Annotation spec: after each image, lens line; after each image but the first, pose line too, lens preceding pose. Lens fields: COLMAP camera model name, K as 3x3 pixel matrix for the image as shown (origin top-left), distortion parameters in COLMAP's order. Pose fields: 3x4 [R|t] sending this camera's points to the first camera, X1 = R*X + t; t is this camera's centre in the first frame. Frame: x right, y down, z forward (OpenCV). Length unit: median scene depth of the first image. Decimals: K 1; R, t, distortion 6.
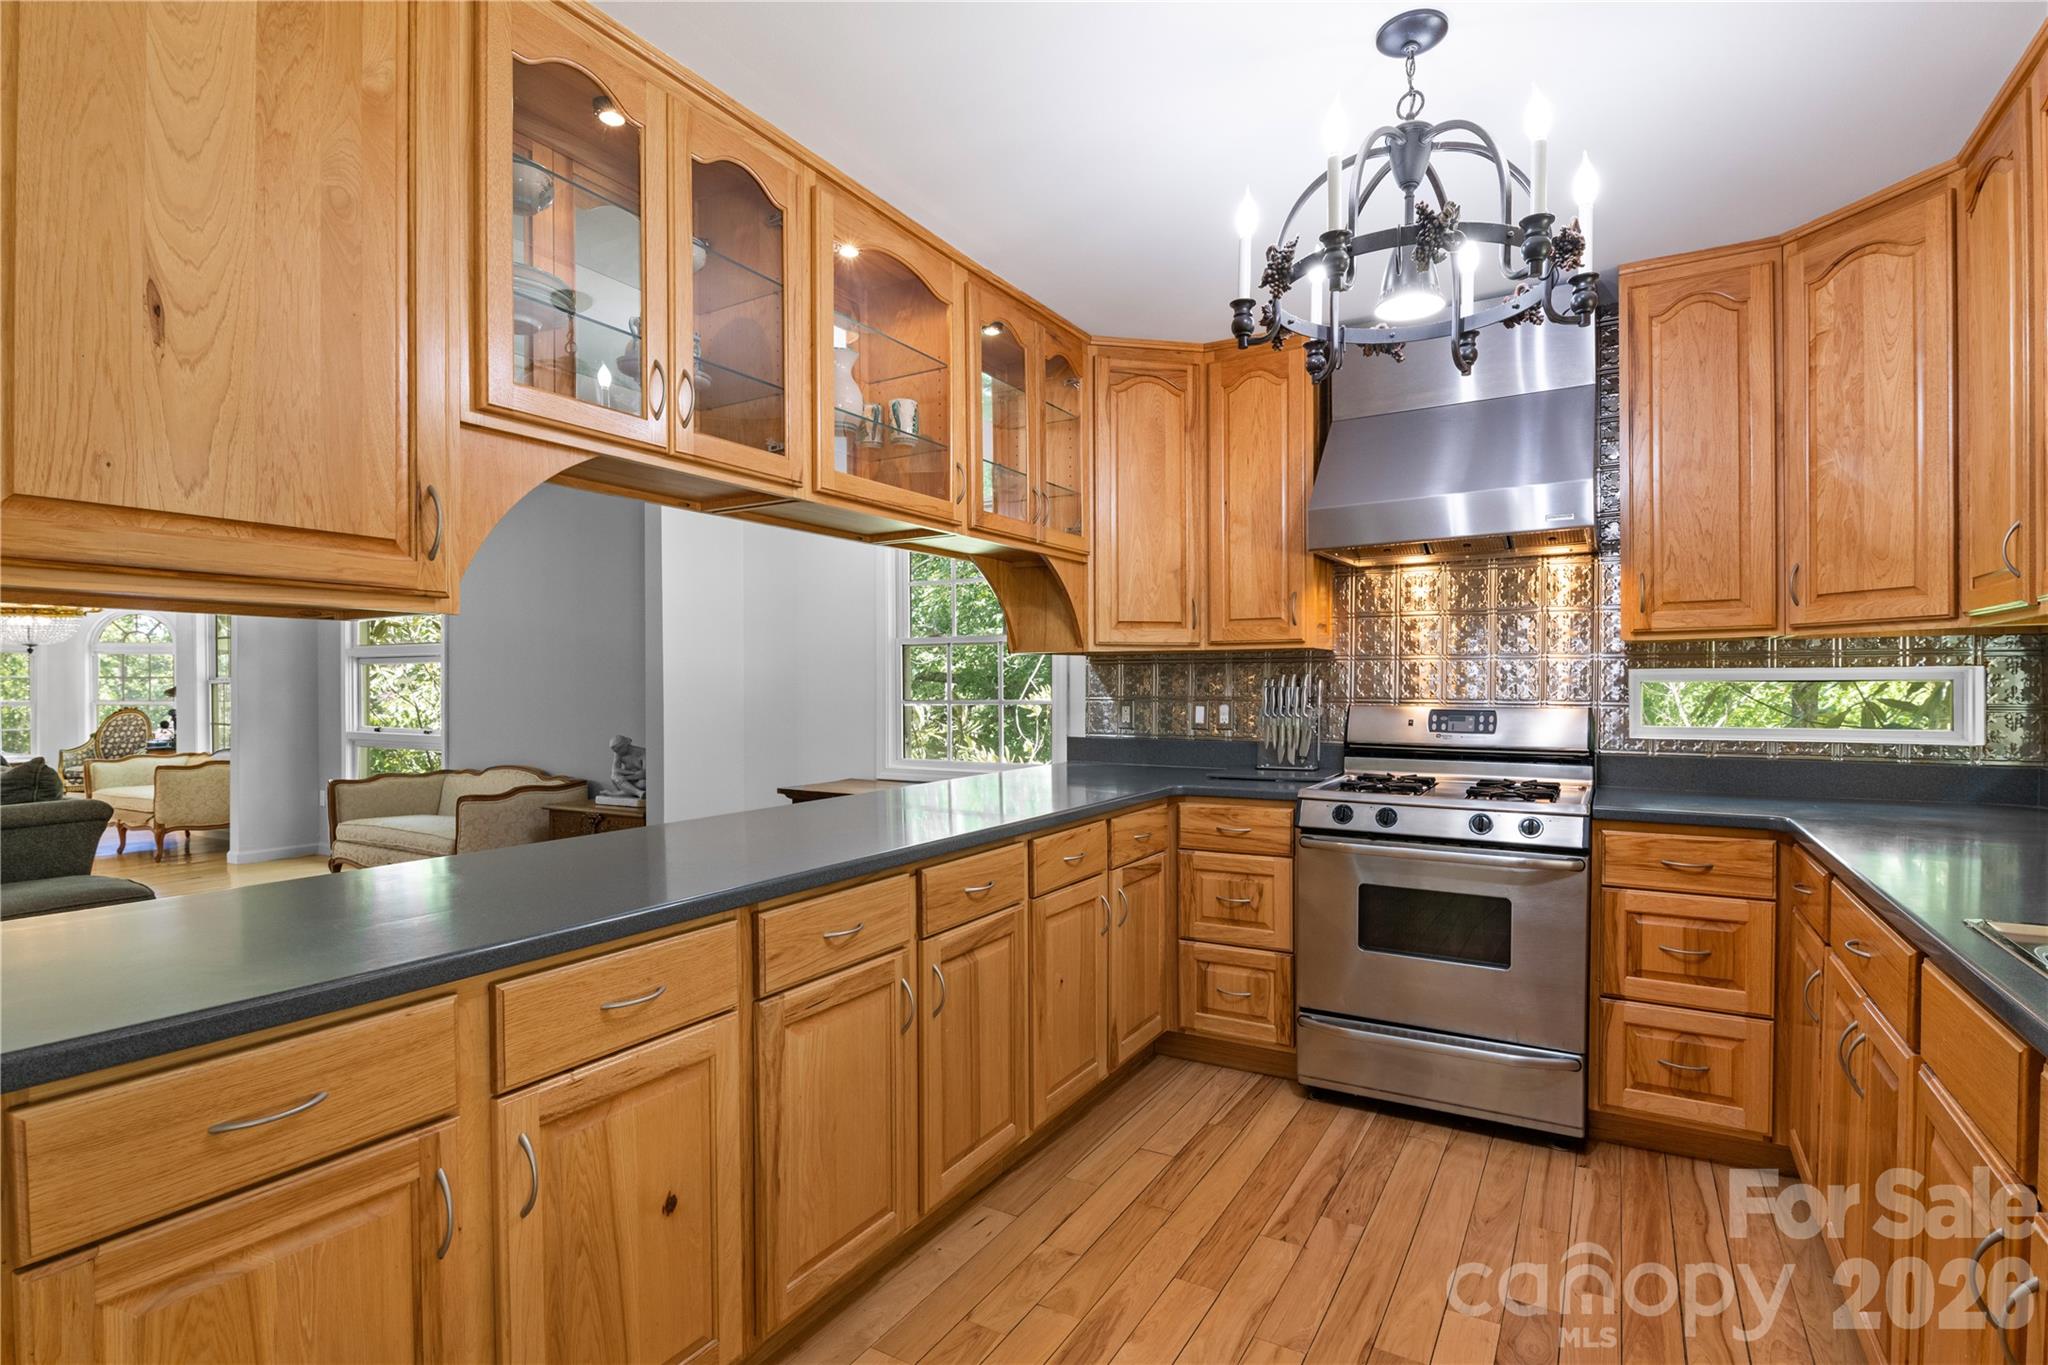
lens RADIAL K [[1000.2, 0, 1040.9], [0, 1000.2, 688.7], [0, 0, 1]] dist [-0.003368, -0.002198]
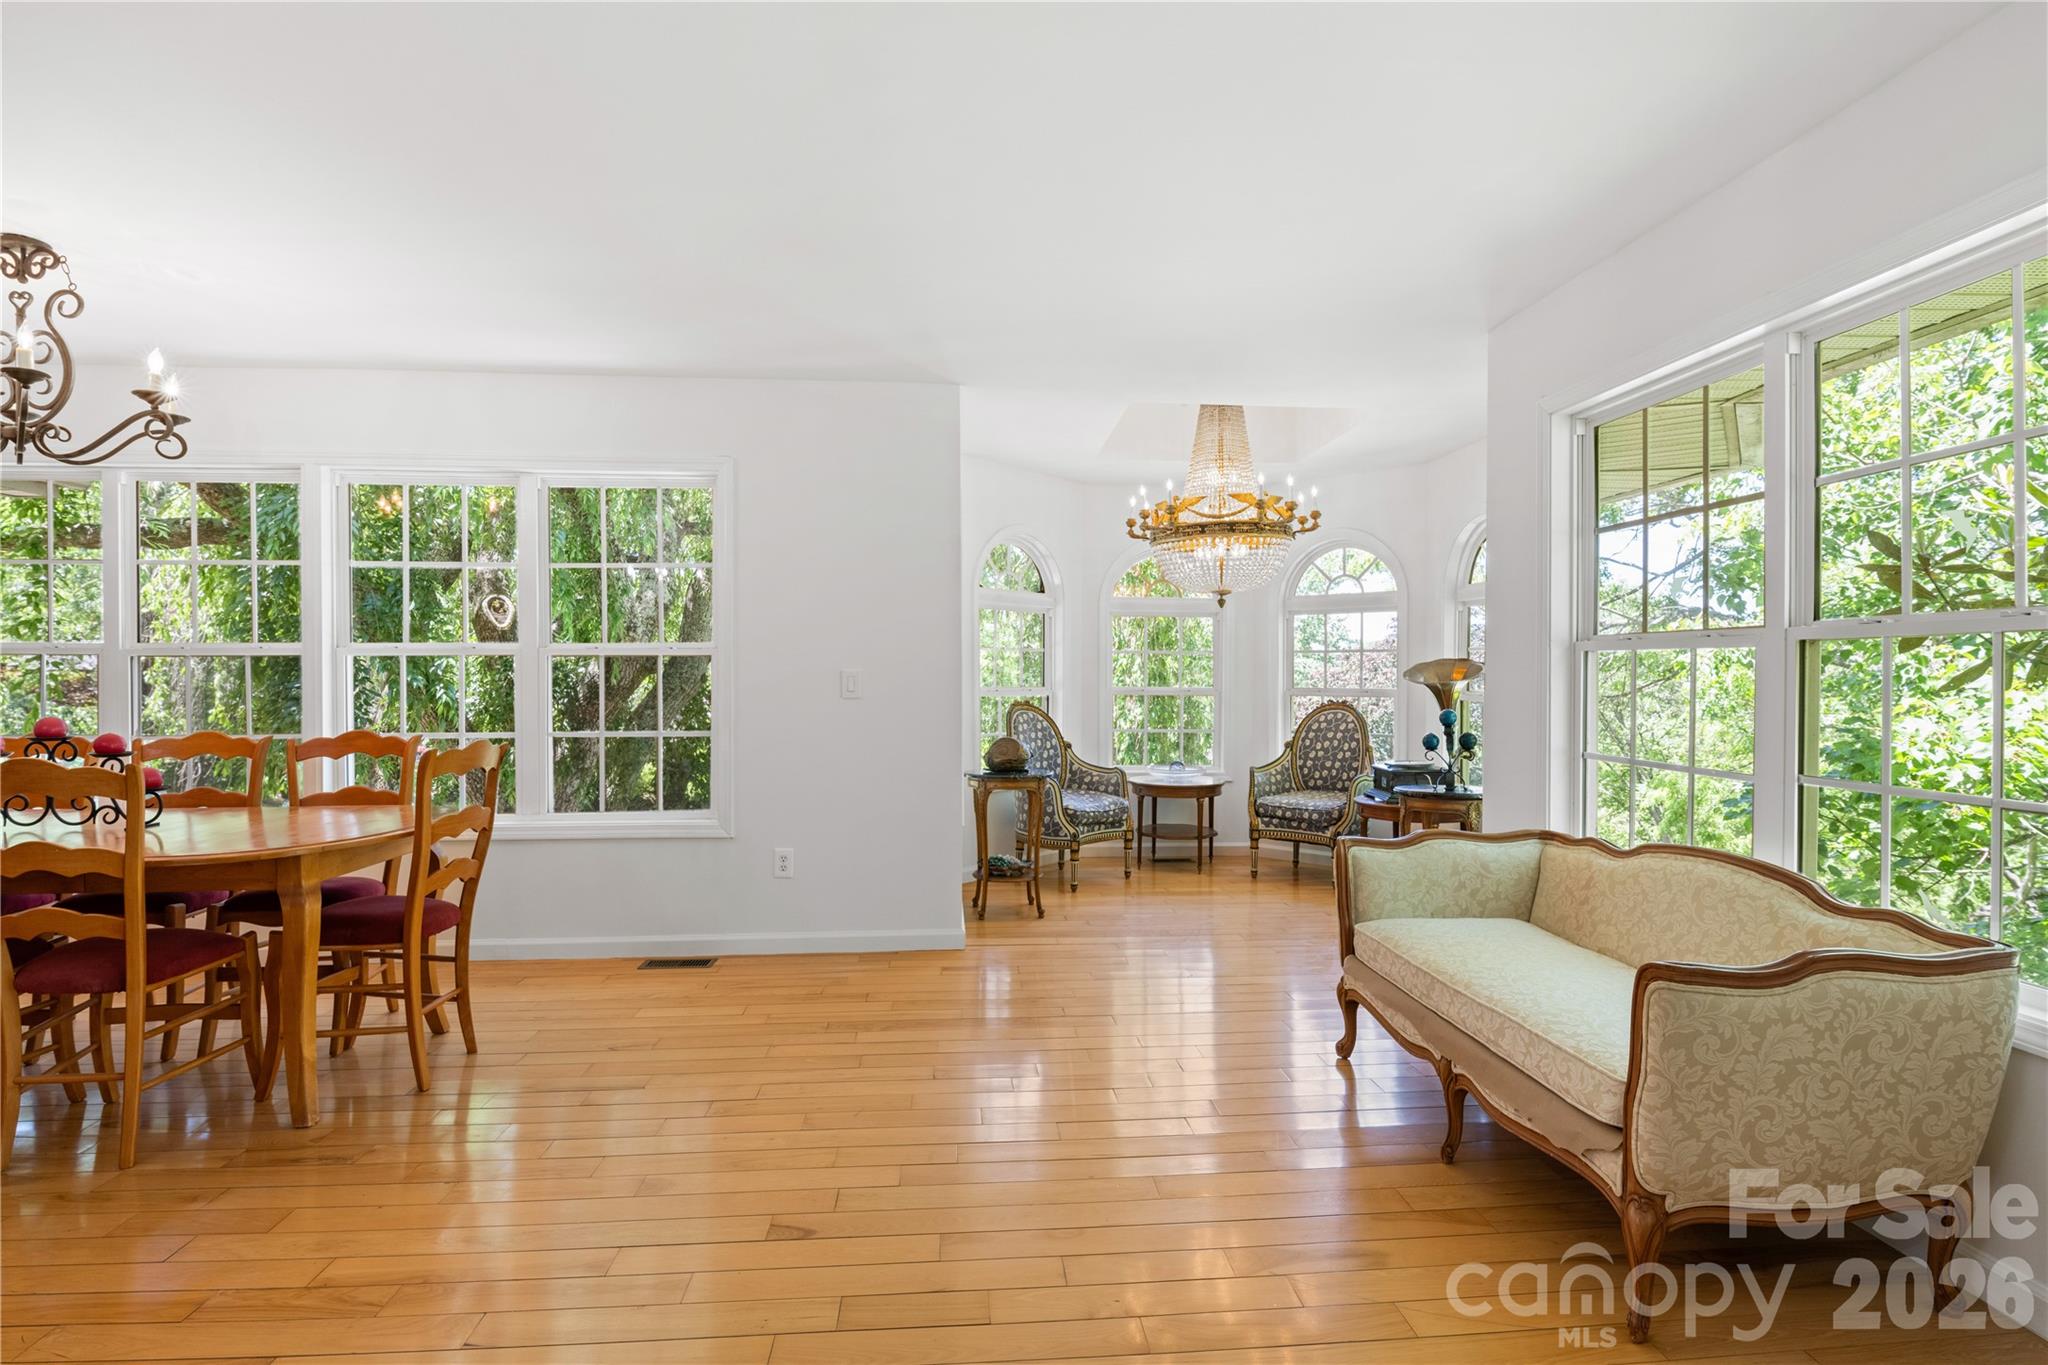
lens RADIAL K [[1000.2, 0, 1026.9], [0, 1000.2, 685.4], [0, 0, 1]] dist [-0.003368, -0.002198]
pose [[0.572696, 0.009622, -0.819712, -1.883711], [-0.004301, 0.999953, 0.008733, 0.017809], [0.819757, -0.001476, 0.572710, 1.789294]]
